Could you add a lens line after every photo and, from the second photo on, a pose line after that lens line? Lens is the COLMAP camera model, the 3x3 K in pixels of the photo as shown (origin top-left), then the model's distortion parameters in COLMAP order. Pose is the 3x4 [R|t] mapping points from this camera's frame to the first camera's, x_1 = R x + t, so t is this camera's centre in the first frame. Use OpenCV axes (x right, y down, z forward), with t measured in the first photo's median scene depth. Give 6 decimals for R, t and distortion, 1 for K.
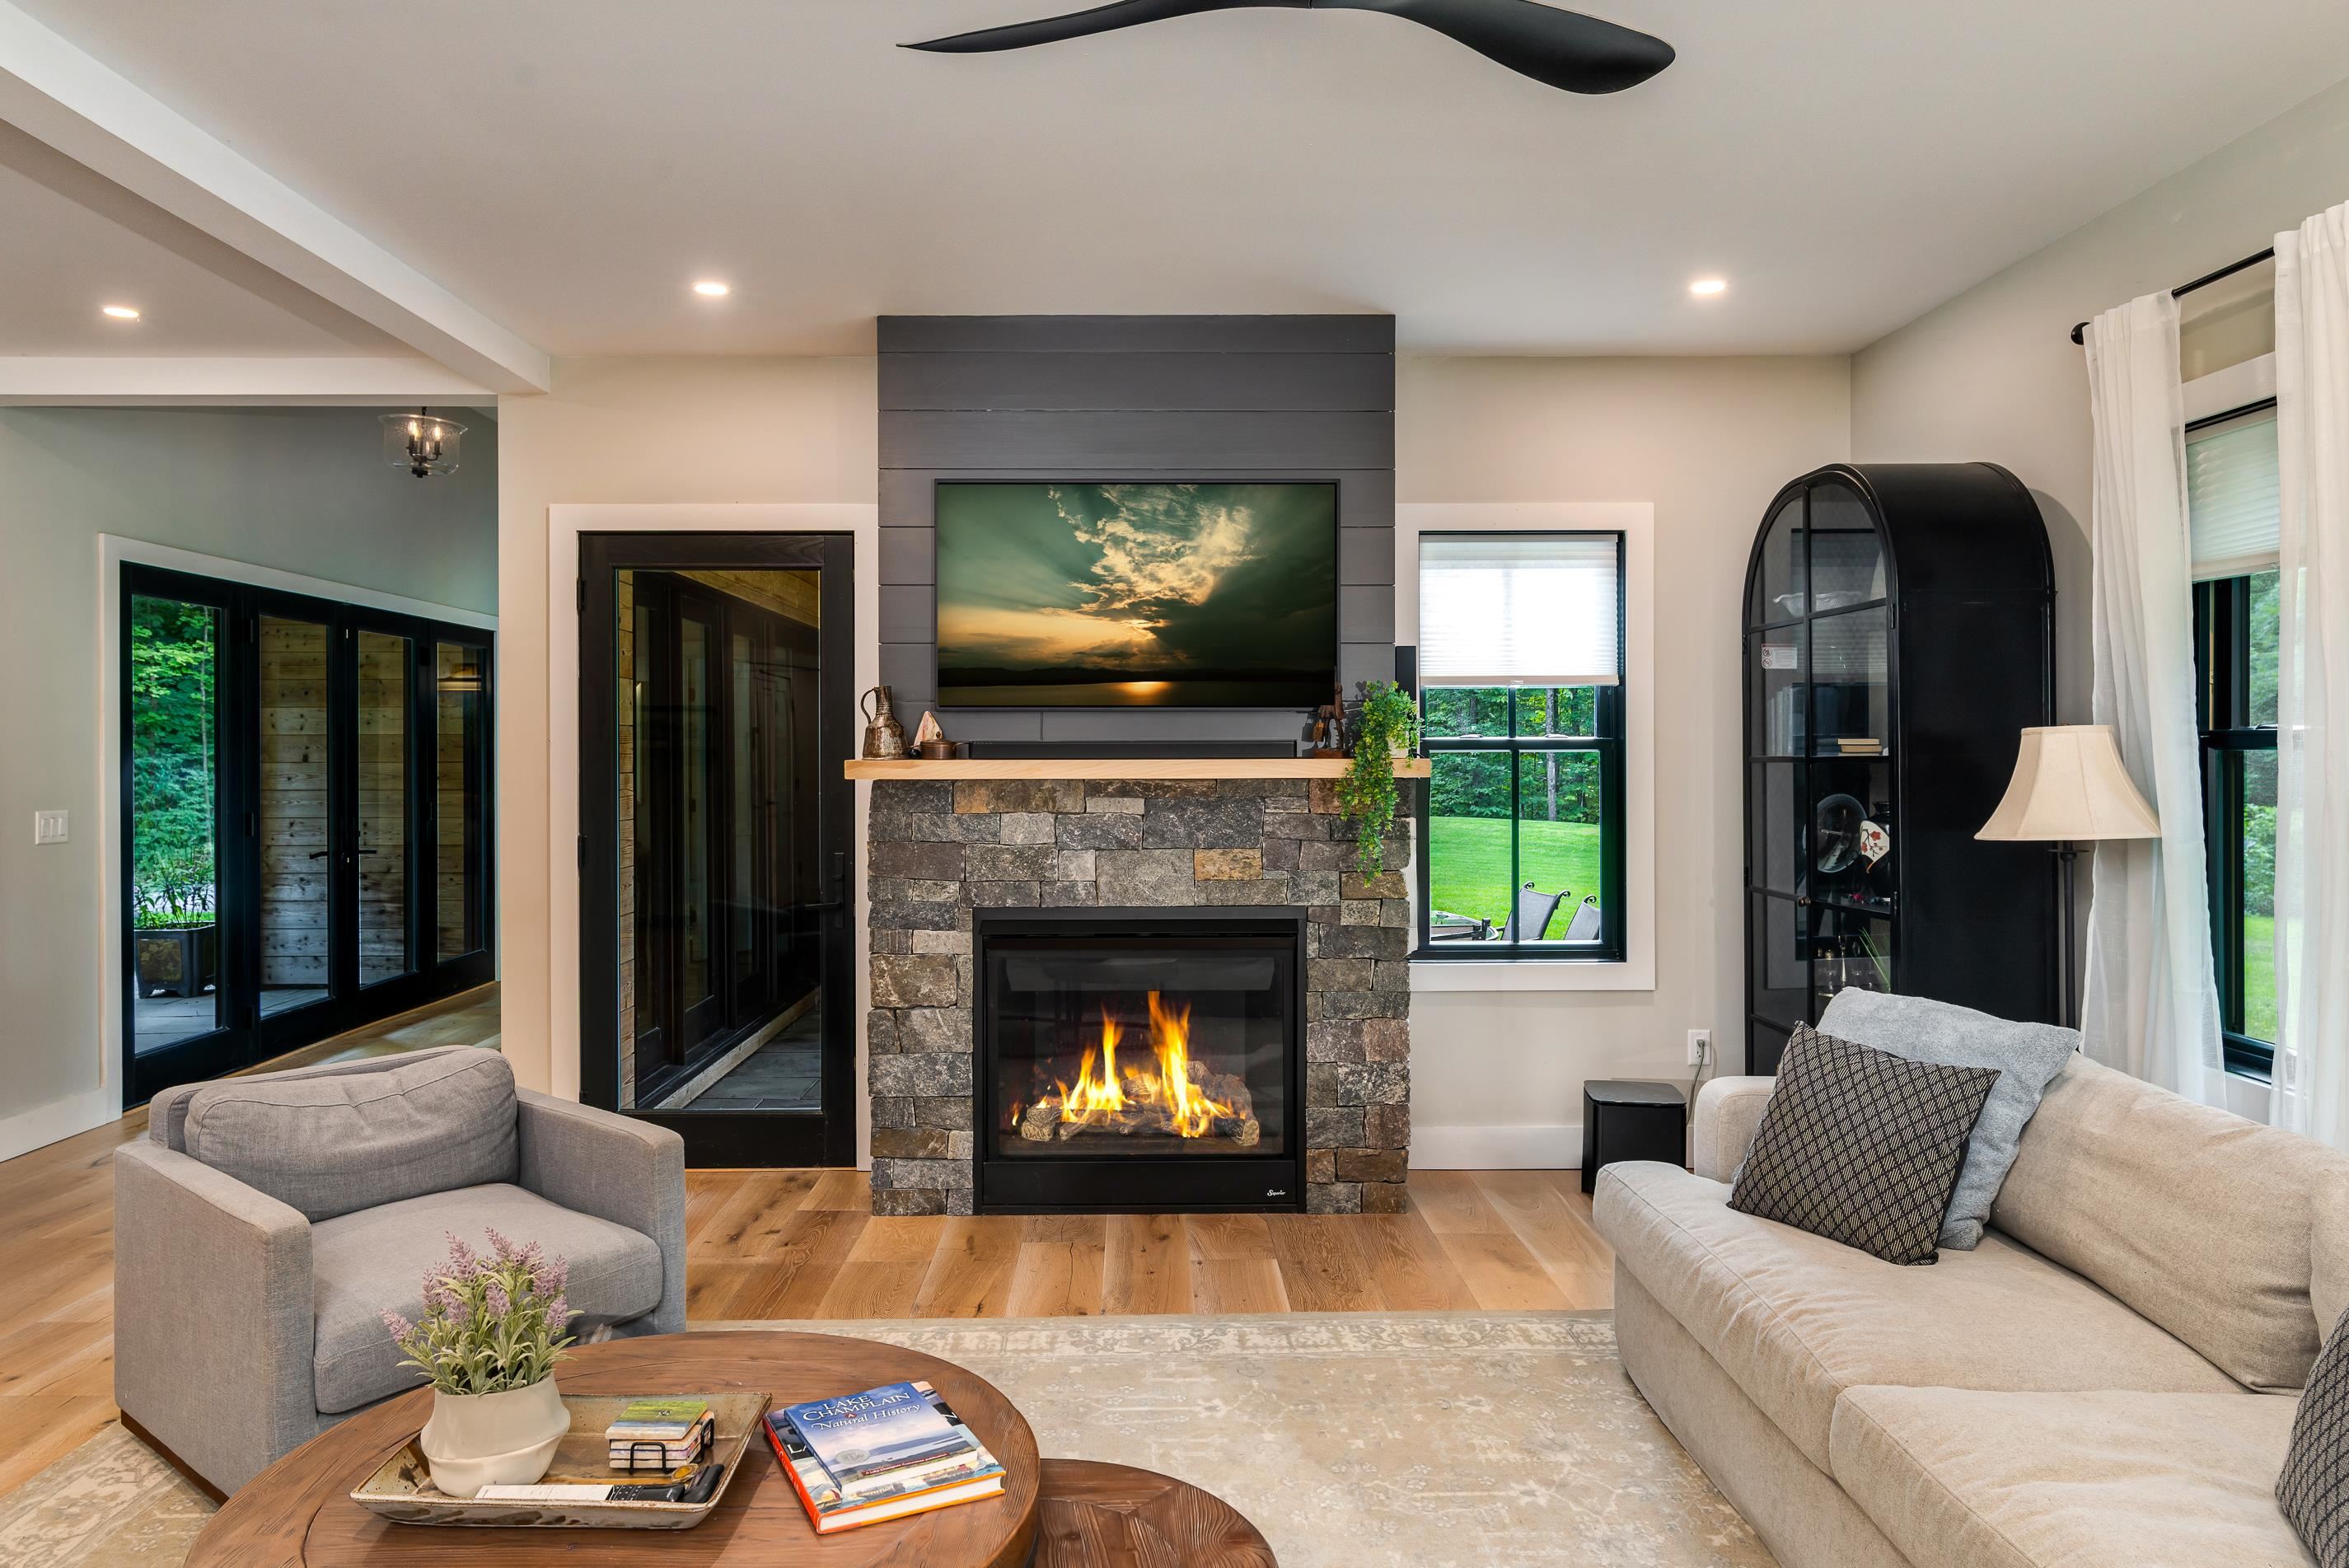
lens RADIAL K [[1545.5, 0, 1174.5], [0, 1545.5, 784.0], [0, 0, 1]] dist [0.002056, -0.001155]
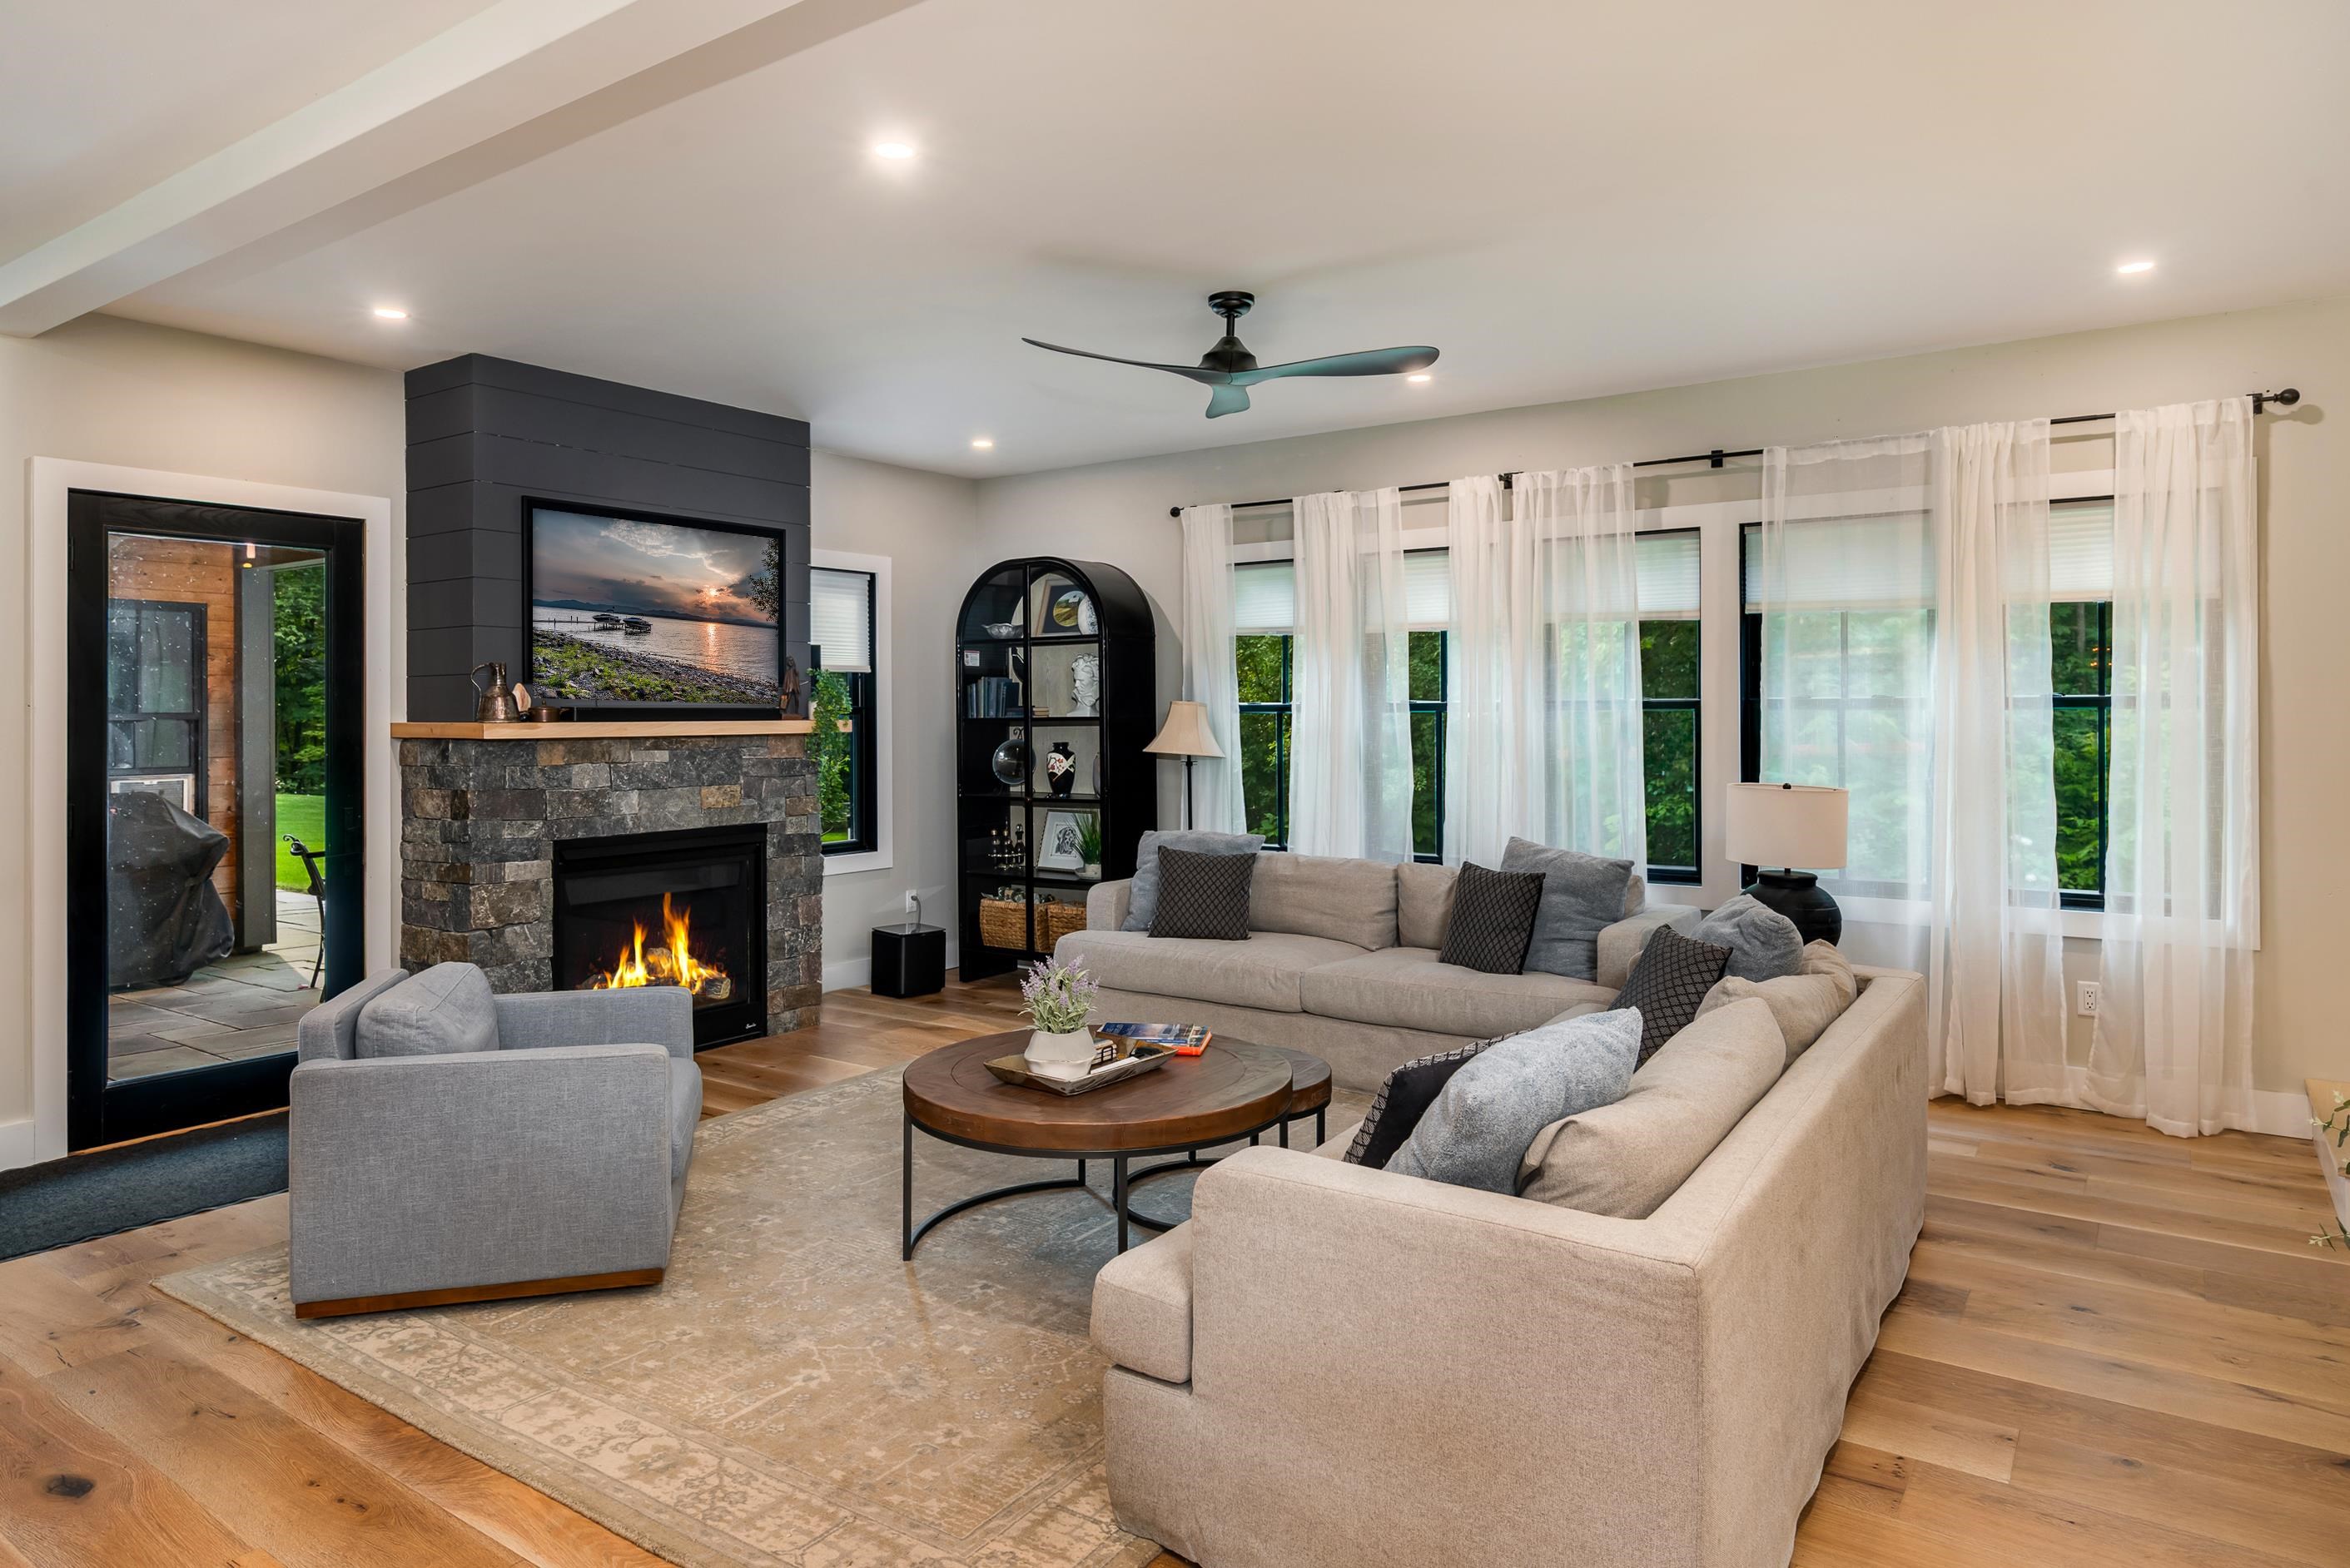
lens RADIAL K [[1410.3, 0, 1167.4], [0, 1410.3, 753.3], [0, 0, 1]] dist [-0.000541, 0.000331]
pose [[0.585961, -0.023314, 0.810004, -0.760443], [0.020493, 0.999693, 0.013949, 0.003719], [-0.810080, 0.008426, 0.586259, -0.073256]]
